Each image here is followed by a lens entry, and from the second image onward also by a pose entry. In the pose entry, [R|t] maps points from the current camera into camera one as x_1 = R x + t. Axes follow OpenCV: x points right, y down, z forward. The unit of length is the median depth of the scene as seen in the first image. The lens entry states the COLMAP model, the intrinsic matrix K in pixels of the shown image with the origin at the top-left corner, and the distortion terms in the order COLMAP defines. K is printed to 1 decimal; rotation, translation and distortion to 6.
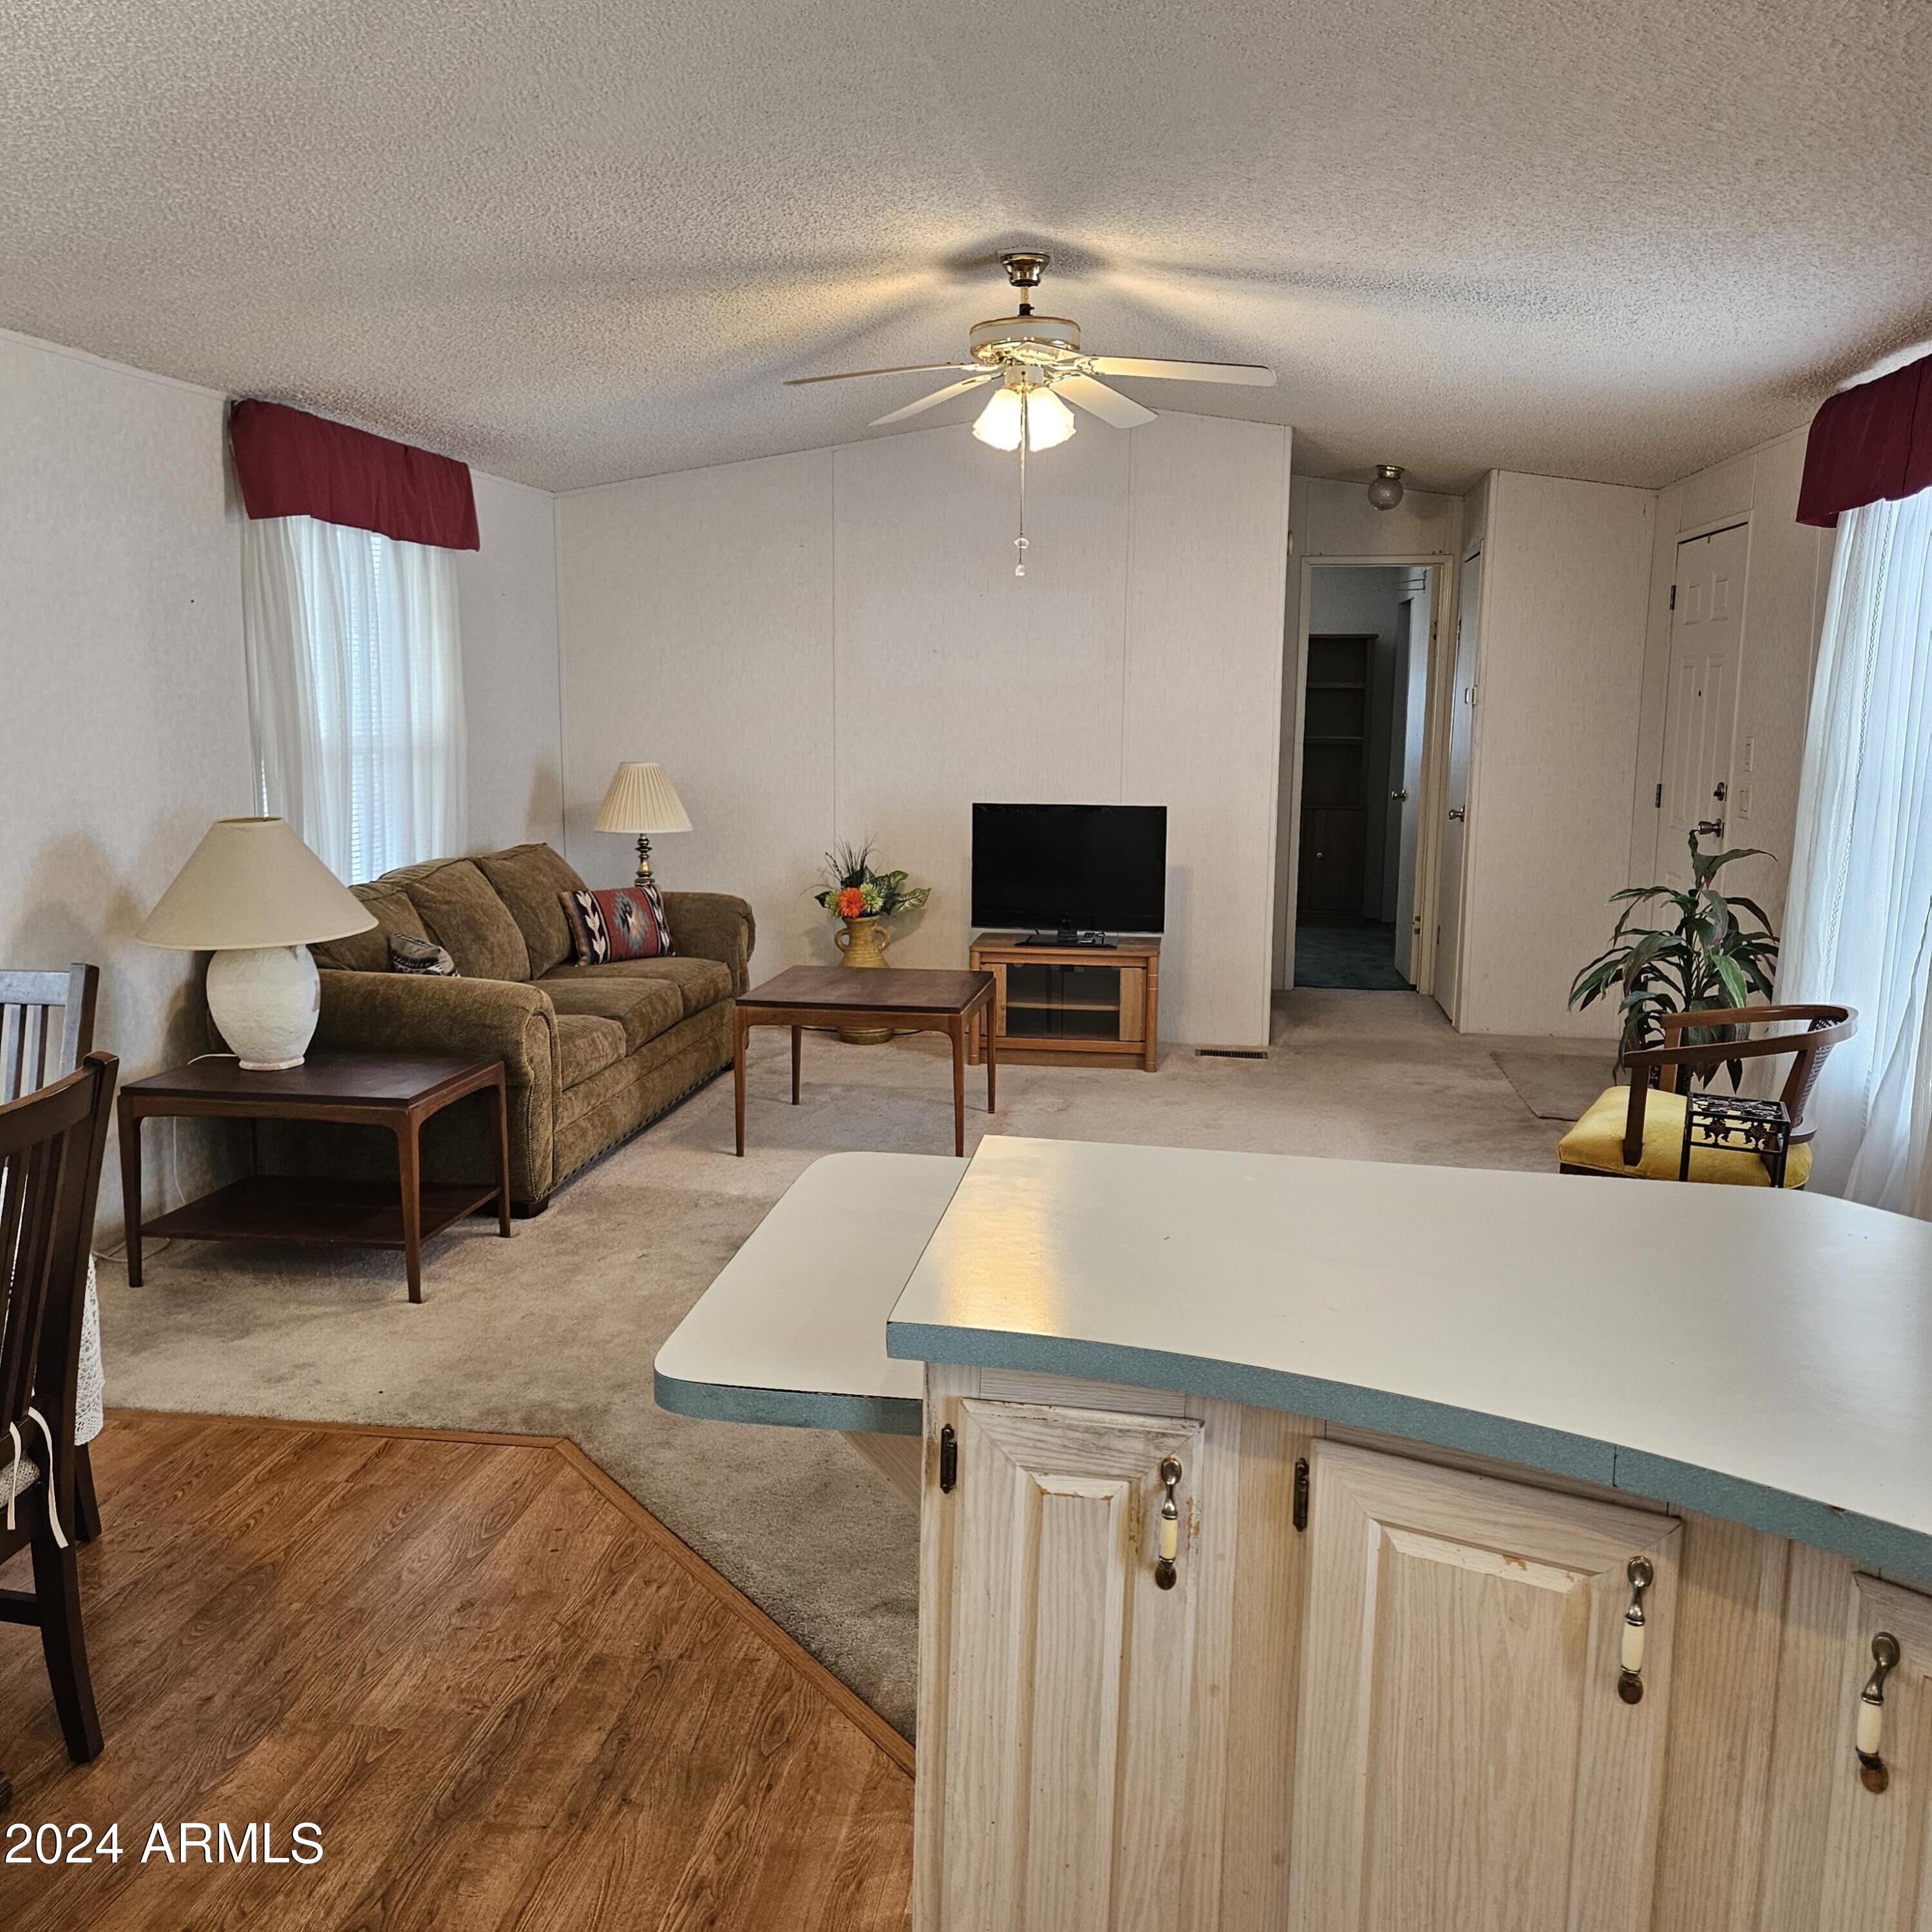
lens RADIAL K [[1732.3, 0, 912.1], [0, 1732.3, 945.4], [0, 0, 1]] dist [0.077881, -0.075599]
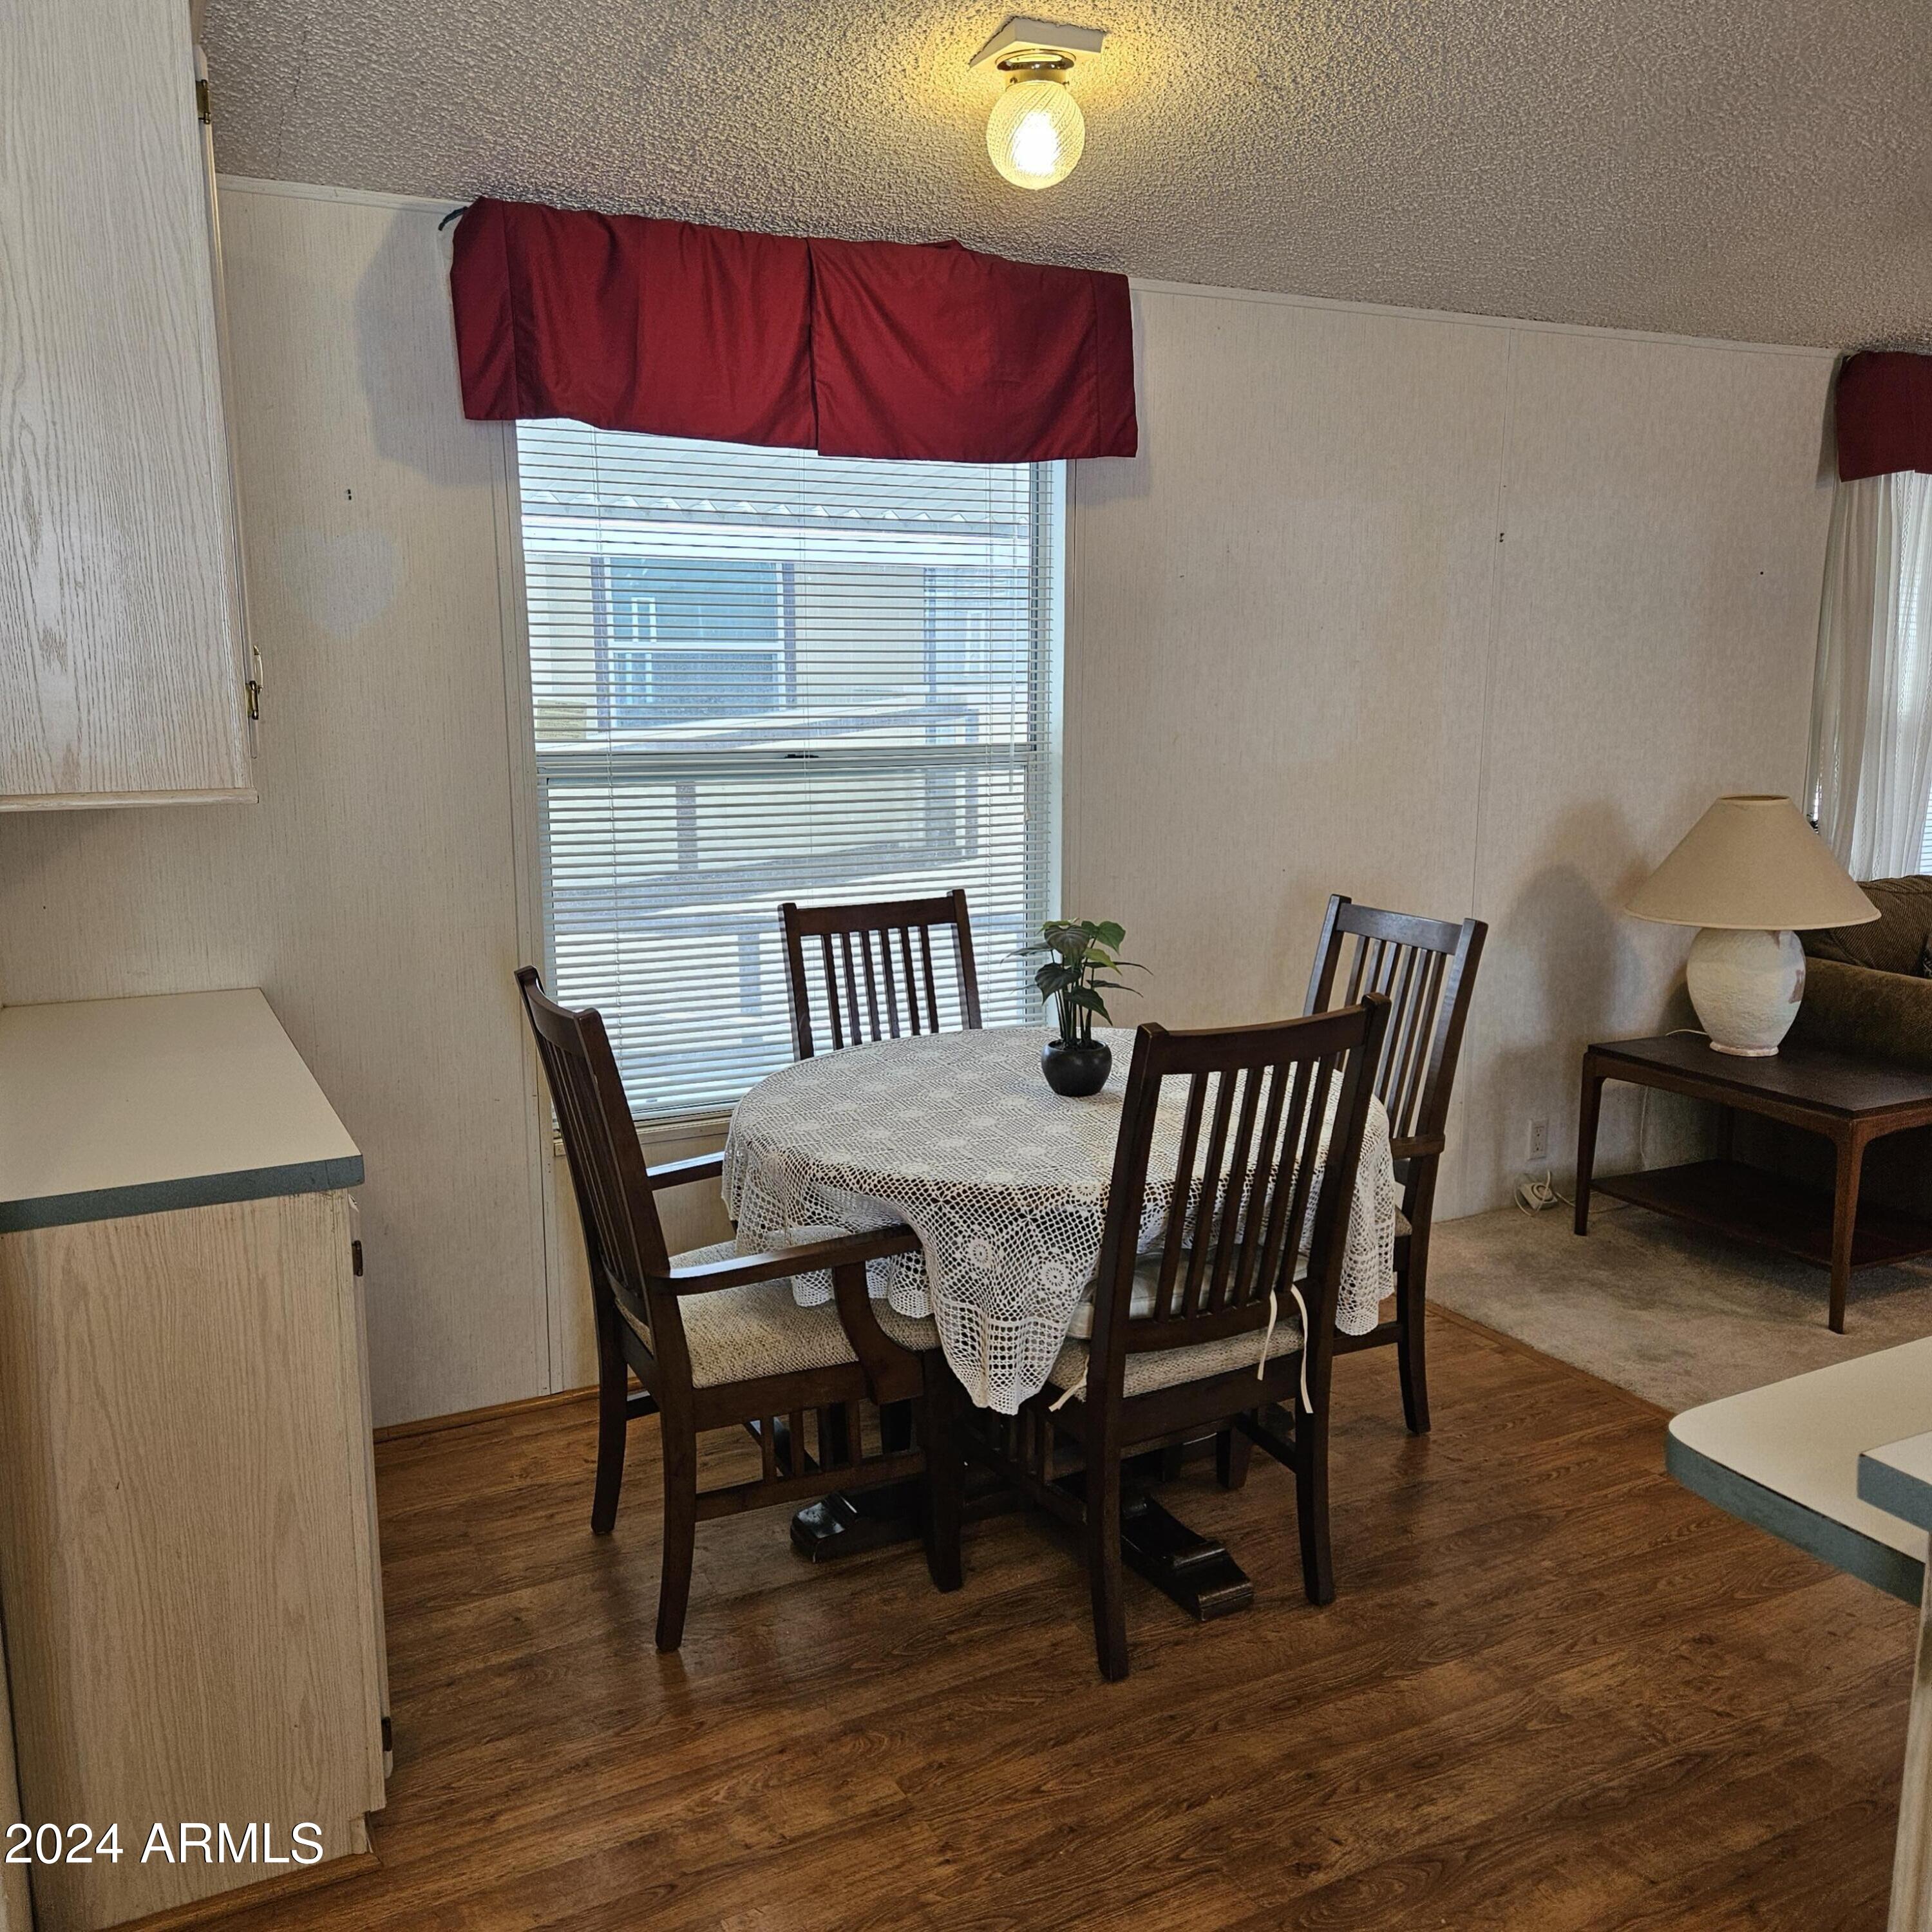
lens RADIAL K [[1711.0, 0, 954.2], [0, 1711.0, 966.8], [0, 0, 1]] dist [0.073343, -0.059236]
pose [[0.589732, 0.134297, -0.796354, 0.143901], [-0.111082, 0.990193, 0.084725, -0.011320], [0.799923, 0.038496, 0.598867, 0.073577]]
